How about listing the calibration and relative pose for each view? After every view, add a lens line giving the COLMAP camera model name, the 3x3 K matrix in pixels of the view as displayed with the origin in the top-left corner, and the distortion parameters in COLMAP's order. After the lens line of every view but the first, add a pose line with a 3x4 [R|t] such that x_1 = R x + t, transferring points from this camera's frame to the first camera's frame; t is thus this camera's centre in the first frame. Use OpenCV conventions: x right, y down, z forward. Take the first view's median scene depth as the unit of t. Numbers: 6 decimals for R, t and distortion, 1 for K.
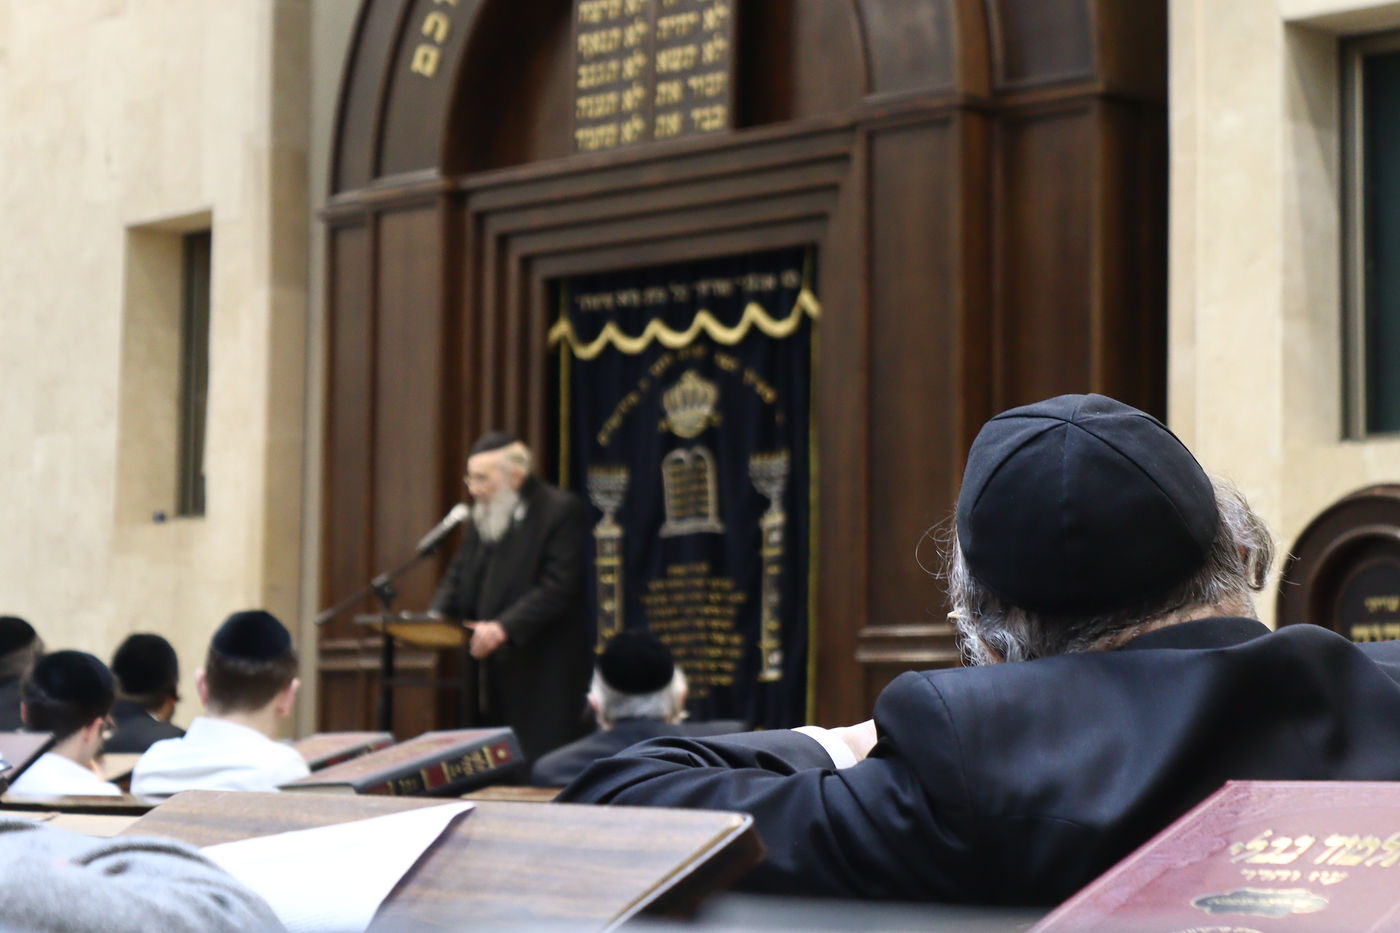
lens RADIAL K [[3306.5, 0, 700.0], [0, 3306.5, 466.5], [0, 0, 1]] dist [0.038308, 0.460099]
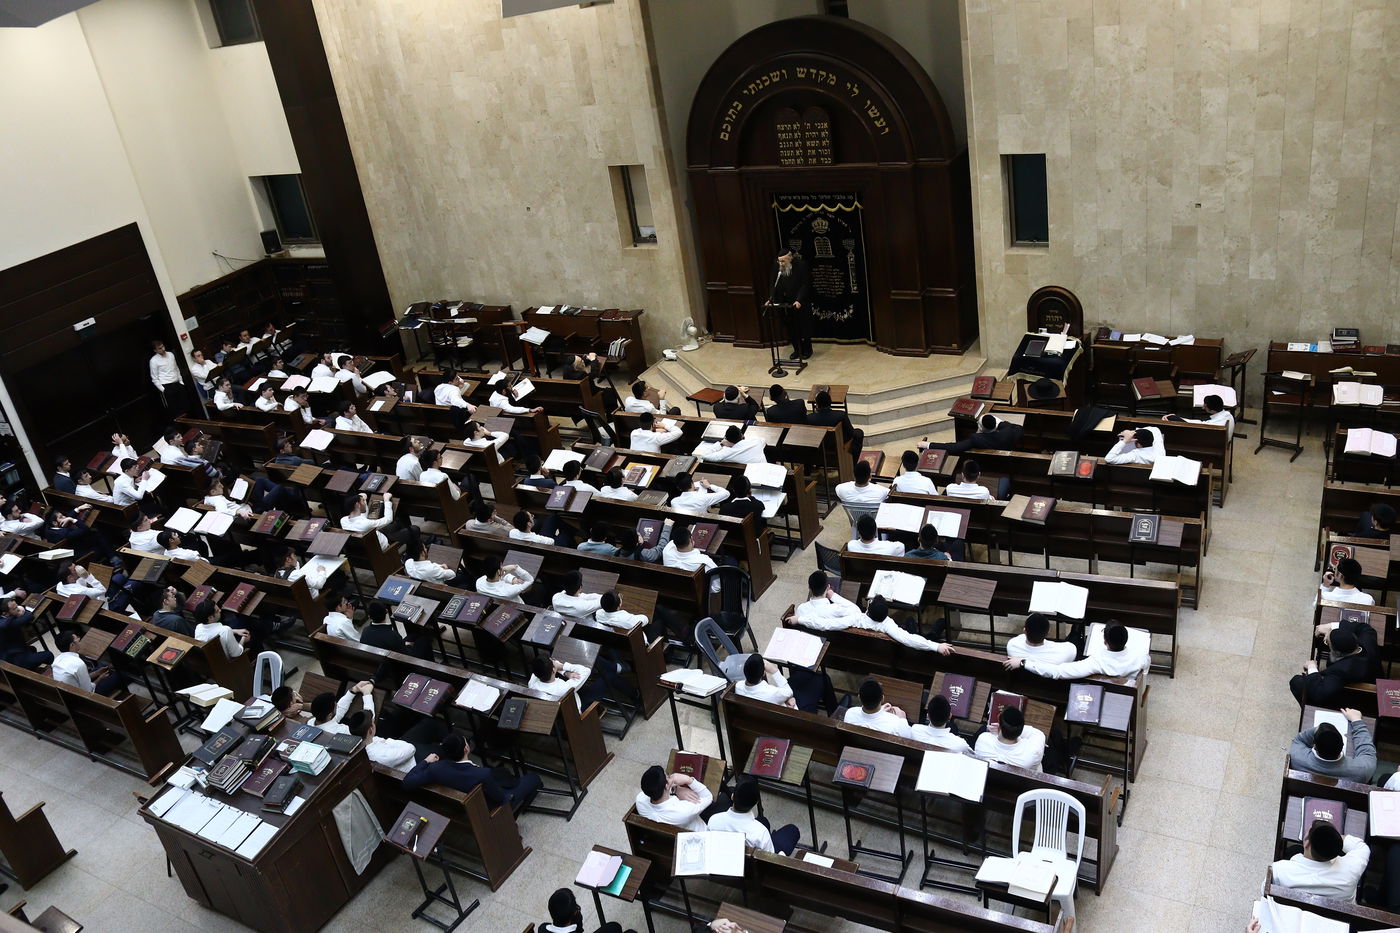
lens RADIAL K [[1162.2, 0, 700.0], [0, 1162.2, 466.5], [0, 0, 1]] dist [-0.165364, 0.171688]
pose [[0.951448, -0.256601, 0.170009, -0.440663], [0.137924, 0.849169, 0.509793, -0.488355], [-0.275180, -0.461593, 0.843332, -0.237658]]
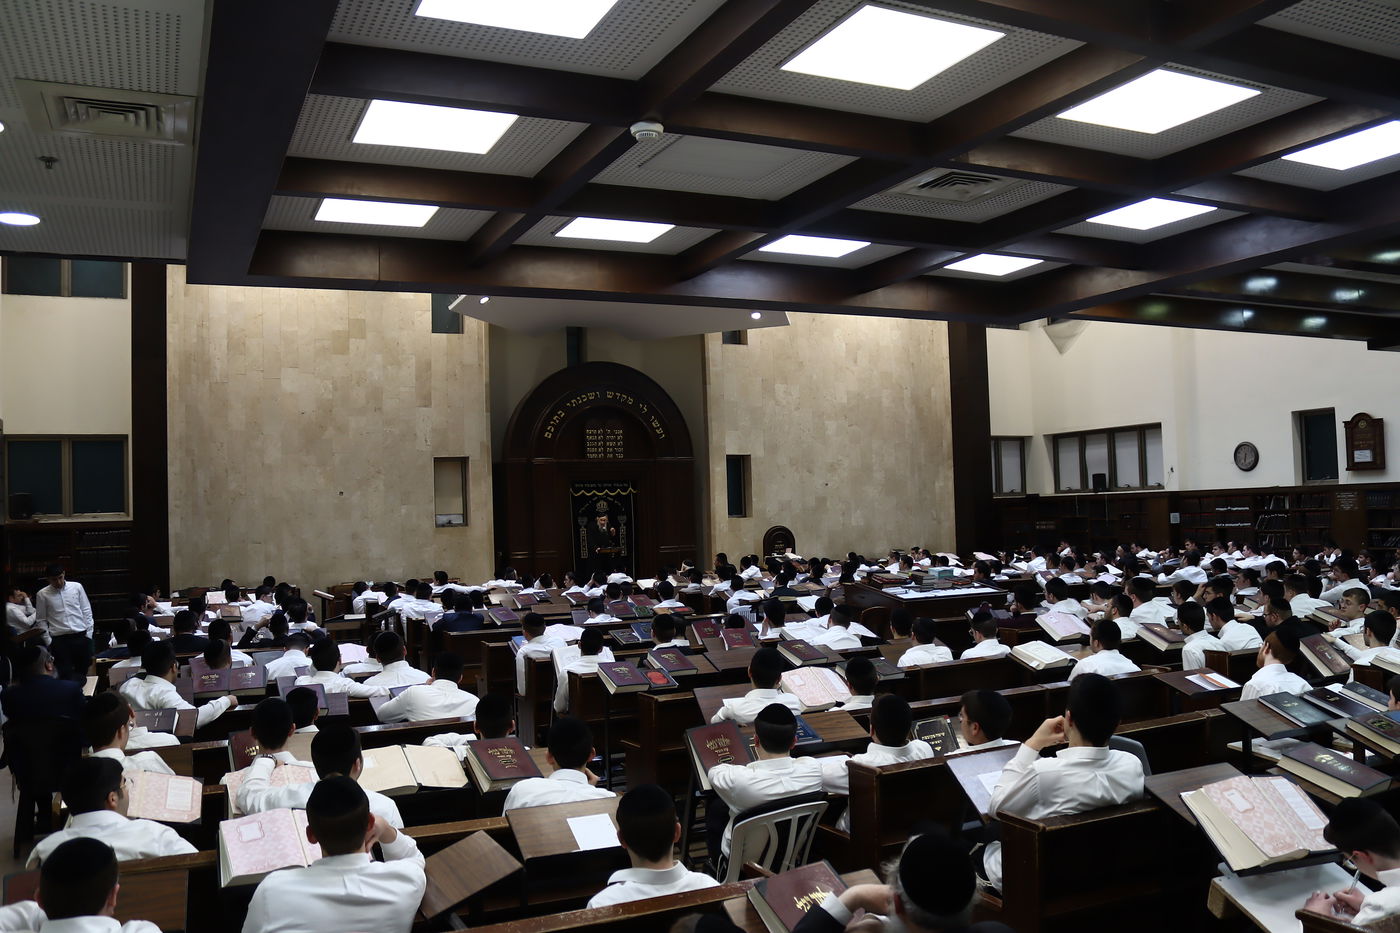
lens RADIAL K [[1162.2, 0, 700.0], [0, 1162.2, 466.5], [0, 0, 1]] dist [-0.165364, 0.171688]
pose [[0.340502, 0.018759, 0.940056, -1.742911], [-0.042530, 0.999085, -0.004532, -0.081821], [-0.939281, -0.038438, 0.340989, 0.197934]]
